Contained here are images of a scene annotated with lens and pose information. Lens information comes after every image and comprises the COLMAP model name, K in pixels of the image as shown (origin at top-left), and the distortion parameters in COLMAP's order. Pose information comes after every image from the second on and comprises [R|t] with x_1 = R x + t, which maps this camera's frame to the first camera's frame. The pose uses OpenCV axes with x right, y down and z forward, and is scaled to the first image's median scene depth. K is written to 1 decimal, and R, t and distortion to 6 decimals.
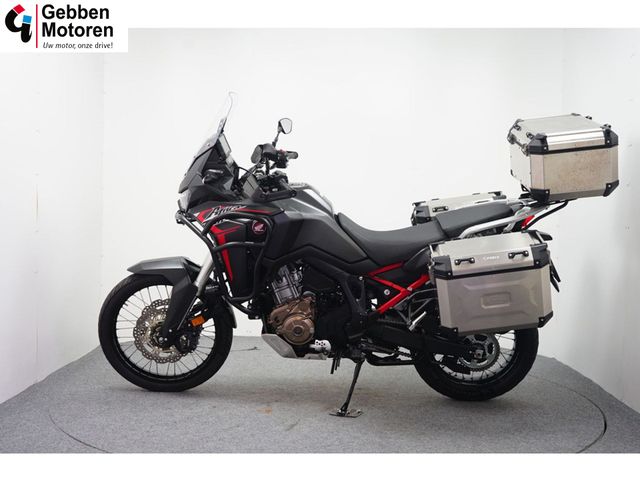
lens RADIAL K [[780.3, 0, 320.0], [0, 780.3, 240.0], [0, 0, 1]] dist [-0.007881, 0.002741]
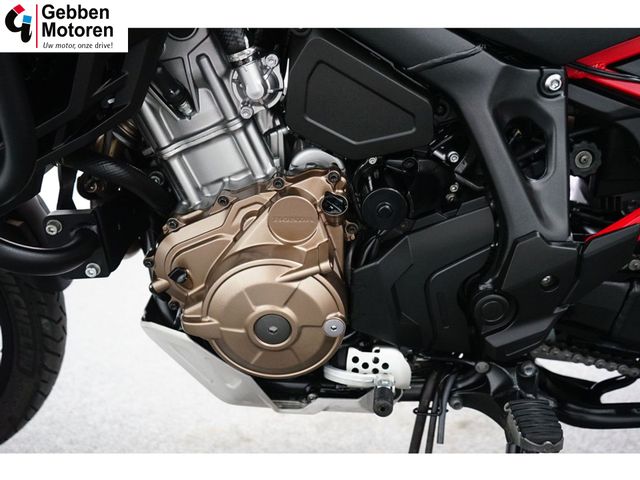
lens RADIAL K [[542.6, 0, 320.0], [0, 542.6, 240.0], [0, 0, 1]] dist [-0.091700, 0.000308]
pose [[0.999324, -0.029427, -0.022025, -0.010381], [0.032866, 0.983670, 0.176954, 0.064171], [0.016458, -0.177558, 0.983973, 0.844413]]
